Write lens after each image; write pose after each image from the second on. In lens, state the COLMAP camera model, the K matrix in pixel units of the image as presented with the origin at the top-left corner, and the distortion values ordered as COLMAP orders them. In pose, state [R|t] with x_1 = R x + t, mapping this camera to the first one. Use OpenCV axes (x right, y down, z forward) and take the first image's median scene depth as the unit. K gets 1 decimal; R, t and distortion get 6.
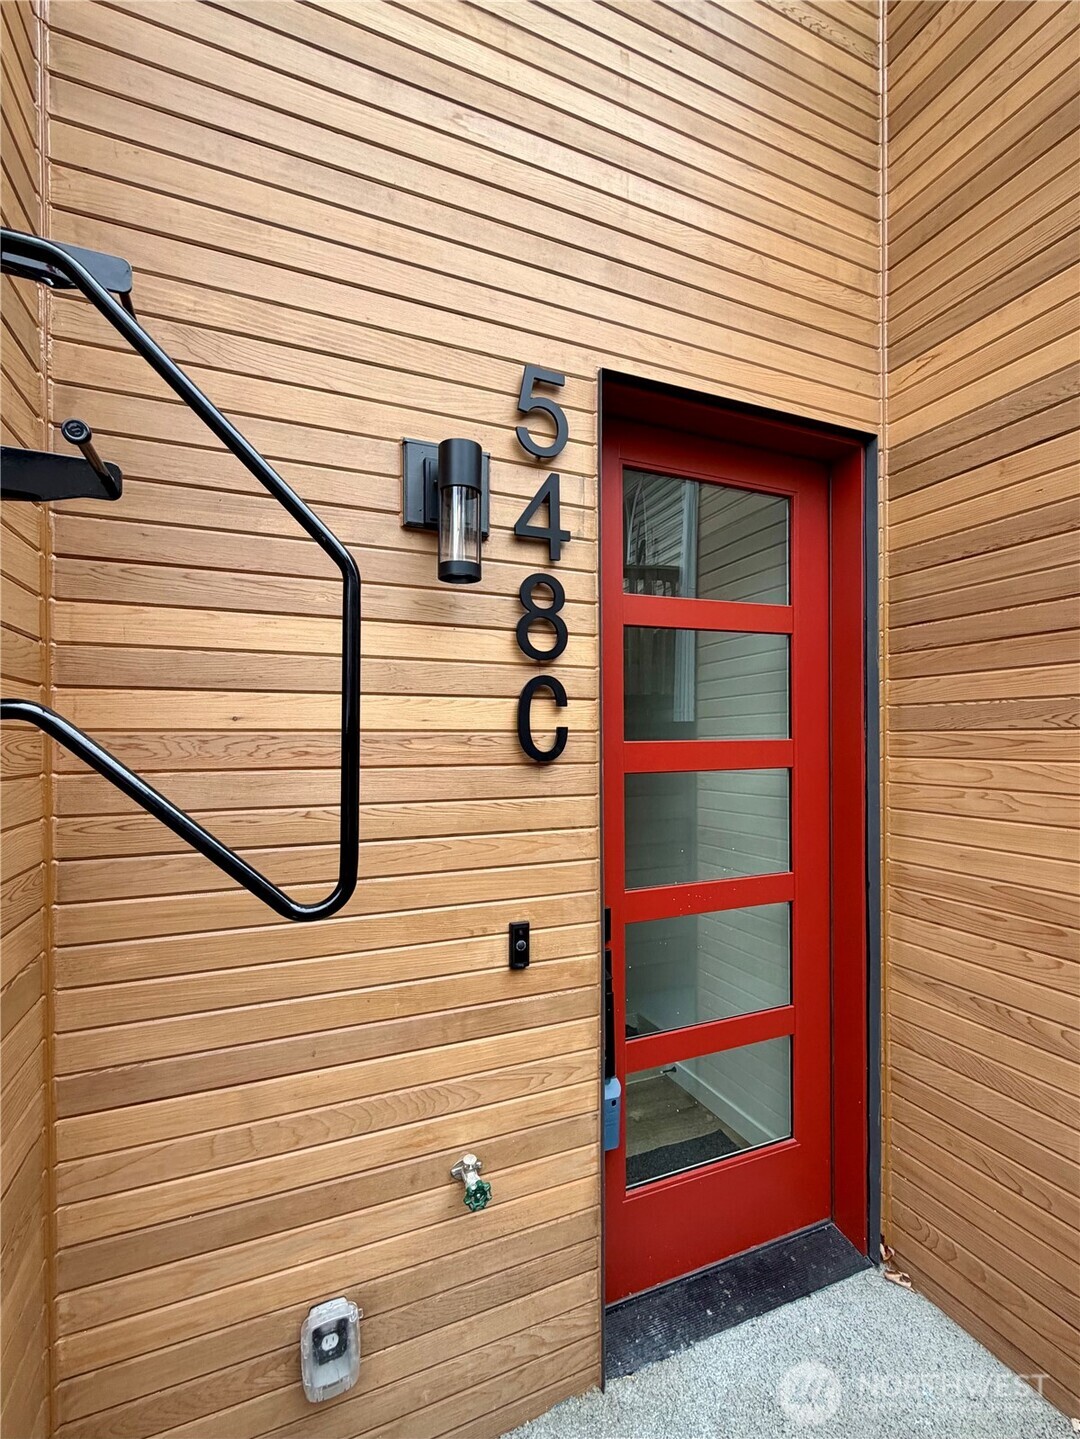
lens RADIAL K [[625.6, 0, 510.9], [0, 625.6, 751.2], [0, 0, 1]] dist [0.002957, -0.000278]
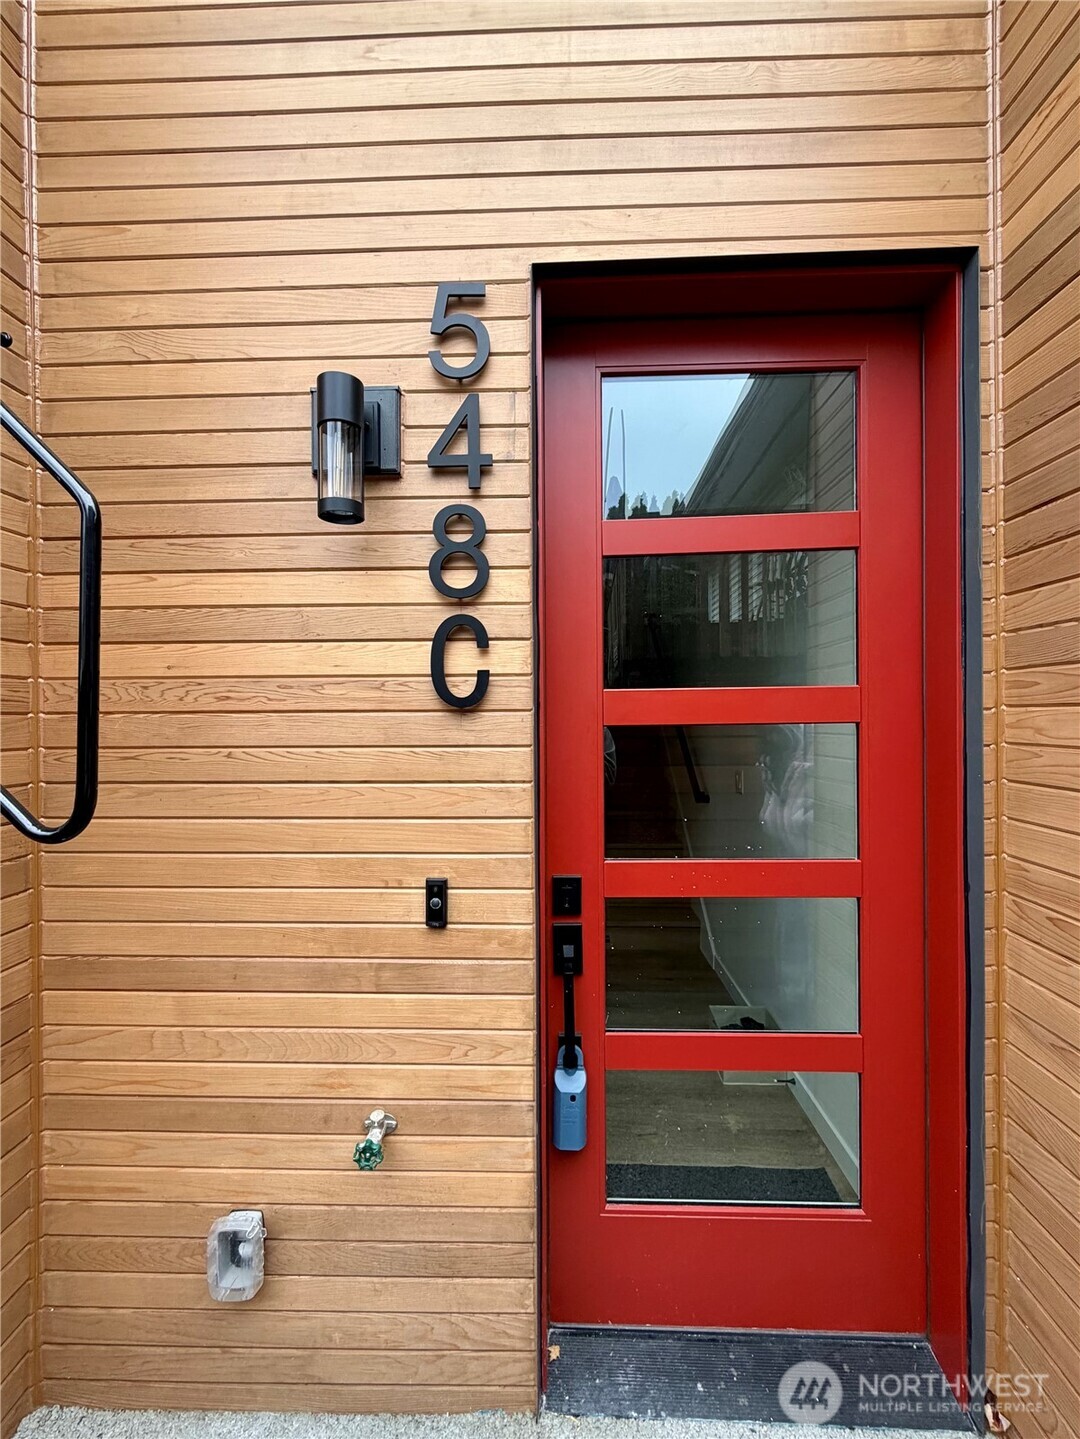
lens RADIAL K [[574.8, 0, 535.5], [0, 574.8, 721.2], [0, 0, 1]] dist [0.002080, -0.000022]
pose [[0.914844, 0.004342, -0.403783, 0.494745], [-0.005056, 0.999987, -0.000701, 0.036213], [0.403775, 0.002683, 0.914854, 0.266165]]
